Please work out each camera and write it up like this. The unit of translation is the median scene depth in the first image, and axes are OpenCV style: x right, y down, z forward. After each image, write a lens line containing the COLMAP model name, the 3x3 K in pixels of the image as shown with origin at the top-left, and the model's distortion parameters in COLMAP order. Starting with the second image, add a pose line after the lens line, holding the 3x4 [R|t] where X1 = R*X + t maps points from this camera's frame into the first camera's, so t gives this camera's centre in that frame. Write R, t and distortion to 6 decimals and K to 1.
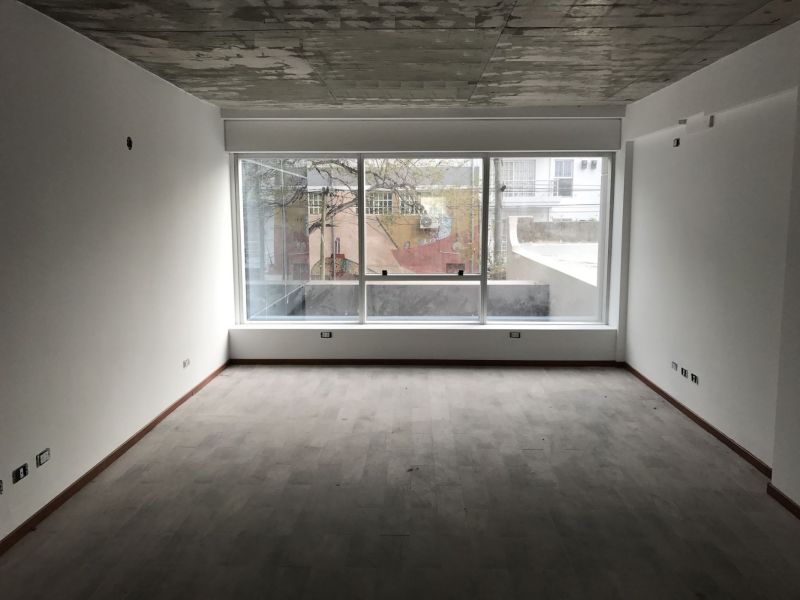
lens RADIAL K [[653.6, 0, 395.1], [0, 653.6, 295.9], [0, 0, 1]] dist [0.036947, -0.059364]
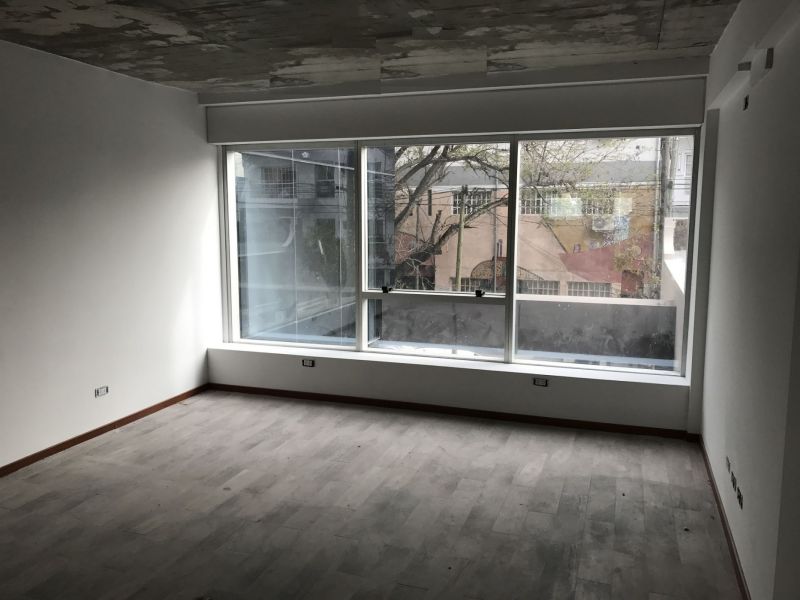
lens RADIAL K [[653.6, 0, 395.5], [0, 653.6, 296.6], [0, 0, 1]] dist [0.036947, -0.059364]
pose [[0.952968, 0.040148, -0.300400, 0.253397], [-0.039746, 0.999182, 0.007452, -0.036005], [0.300454, 0.004838, 0.953784, 0.259490]]
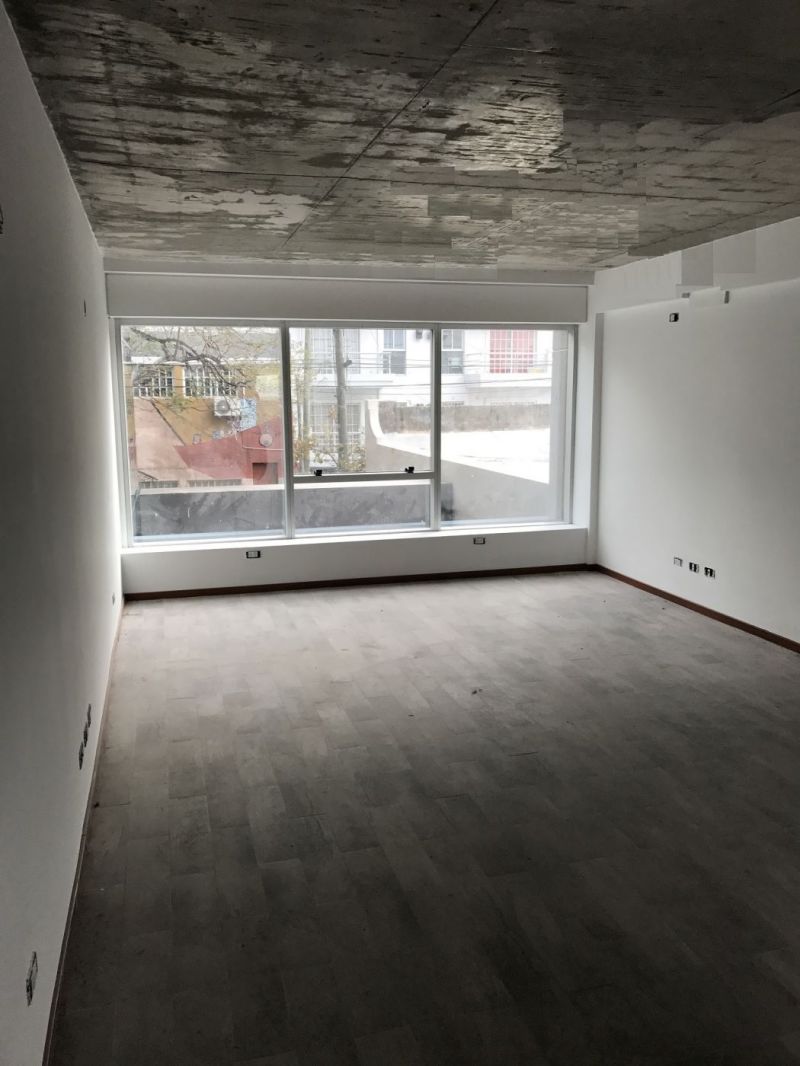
lens RADIAL K [[871.0, 0, 397.3], [0, 871.0, 536.9], [0, 0, 1]] dist [0.036947, -0.059364]
pose [[0.956846, -0.053742, 0.285583, -0.248677], [0.043463, 0.998163, 0.042216, 0.002303], [-0.287327, -0.027982, 0.957424, -0.051721]]
